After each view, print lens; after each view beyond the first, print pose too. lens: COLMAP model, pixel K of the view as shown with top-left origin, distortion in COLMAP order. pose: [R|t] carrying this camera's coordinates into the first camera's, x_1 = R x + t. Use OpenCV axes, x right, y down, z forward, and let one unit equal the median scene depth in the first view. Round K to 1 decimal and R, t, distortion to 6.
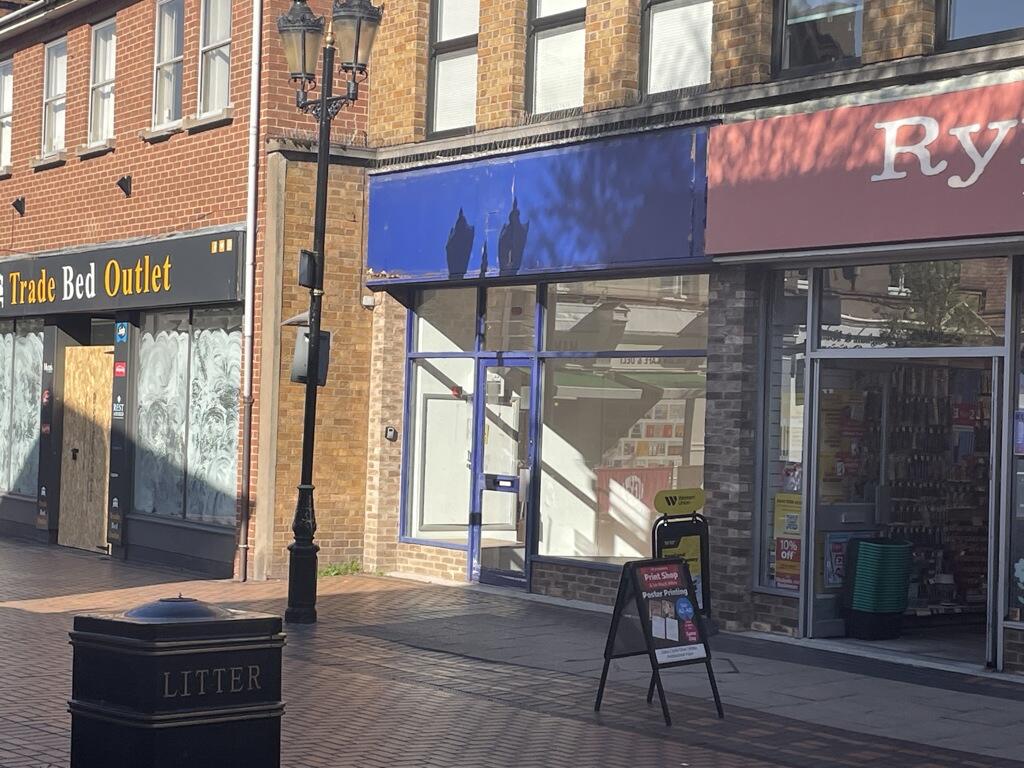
lens RADIAL K [[1930.1, 0, 513.7], [0, 1930.1, 384.6], [0, 0, 1]] dist [0.093289, 0.000000]
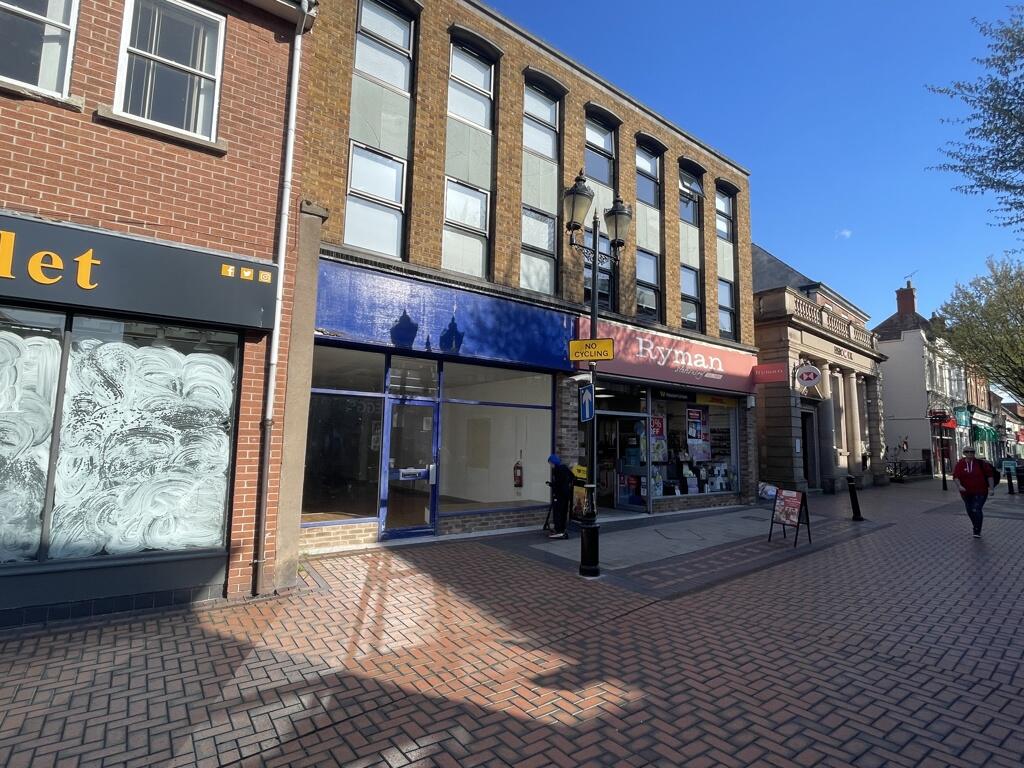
lens RADIAL K [[500.5, 0, 506.7], [0, 500.5, 387.1], [0, 0, 1]] dist [0.000758, 0.000617]
pose [[0.005283, 0.074215, 0.997228, -0.413966], [-0.034343, 0.996667, -0.073992, 0.004368], [-0.999396, -0.033857, 0.007814, 0.856361]]
